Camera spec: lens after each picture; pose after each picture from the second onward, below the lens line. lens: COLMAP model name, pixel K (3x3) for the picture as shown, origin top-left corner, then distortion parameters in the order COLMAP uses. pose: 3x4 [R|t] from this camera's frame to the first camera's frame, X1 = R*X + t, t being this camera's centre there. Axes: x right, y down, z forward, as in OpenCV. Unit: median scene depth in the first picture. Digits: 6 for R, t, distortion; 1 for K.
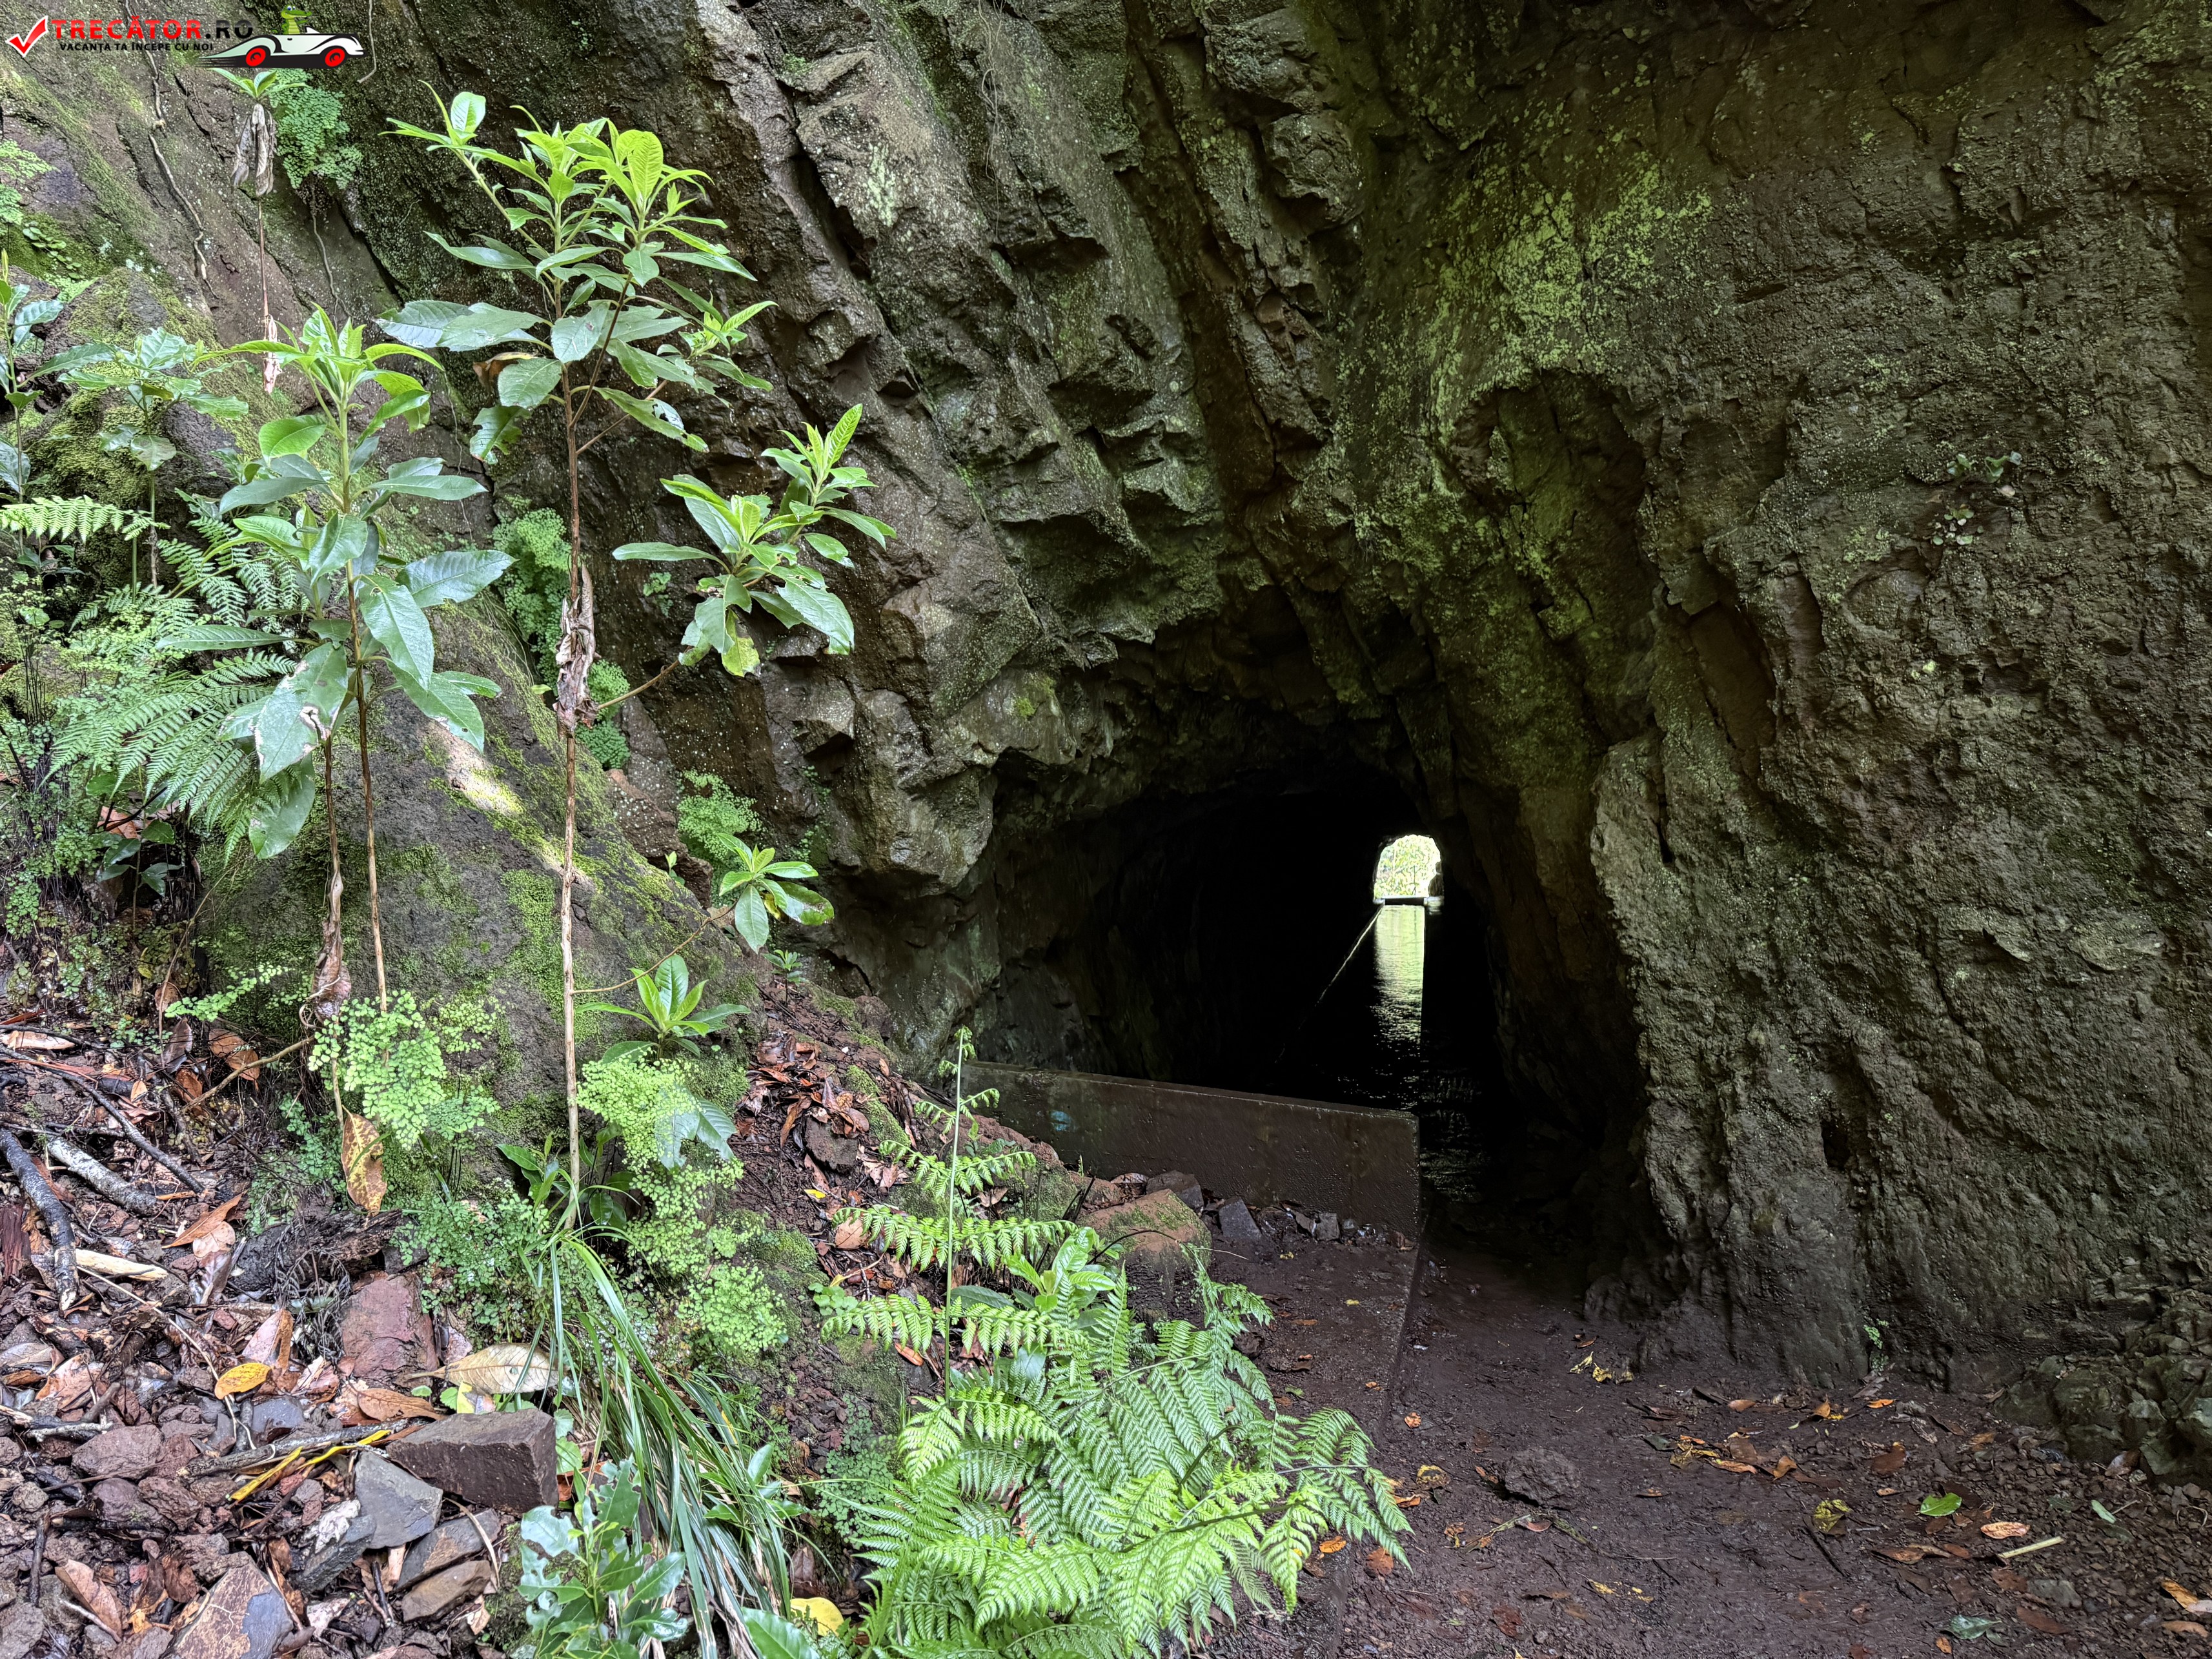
lens RADIAL K [[1559.8, 0, 1105.6], [0, 1559.8, 840.3], [0, 0, 1]] dist [0.119043, -0.211294]
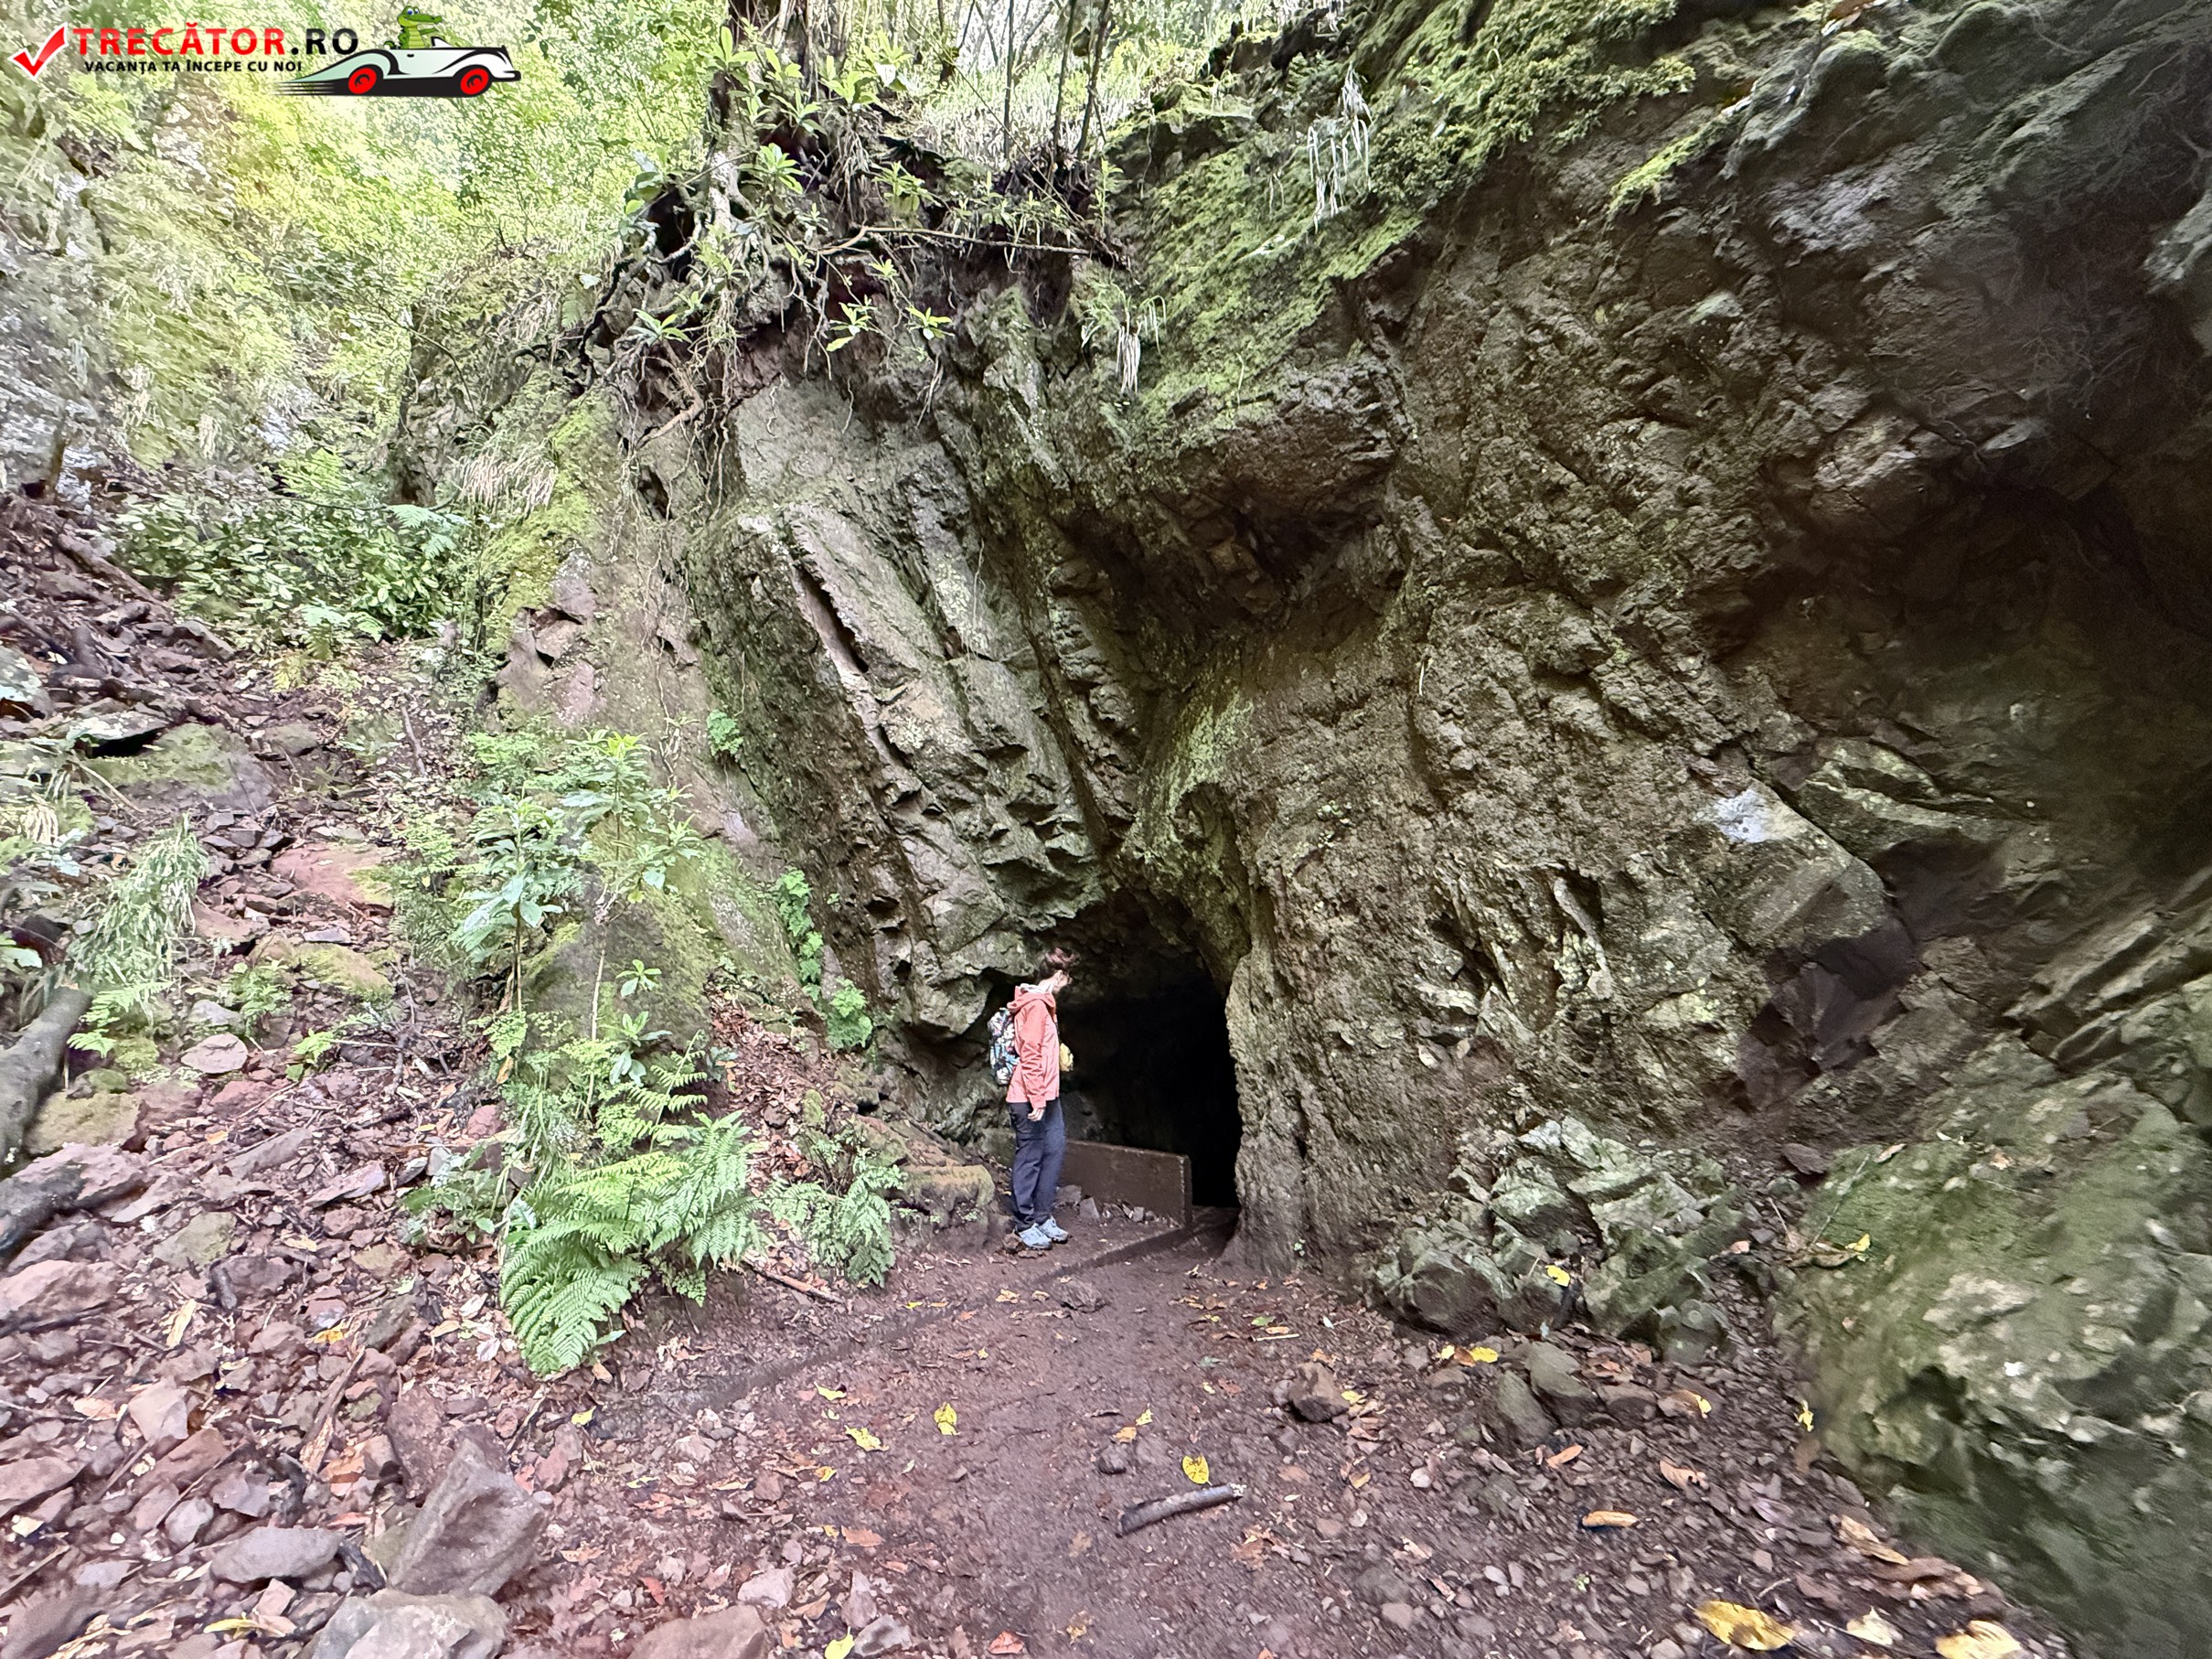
lens RADIAL K [[897.7, 0, 1106.0], [0, 897.7, 829.5], [0, 0, 1]] dist [-0.000294, -0.000042]
pose [[0.963583, -0.065889, -0.259163, 0.455054], [-0.004202, 0.965318, -0.261042, 0.084985], [0.267375, 0.252625, 0.929888, -0.161804]]
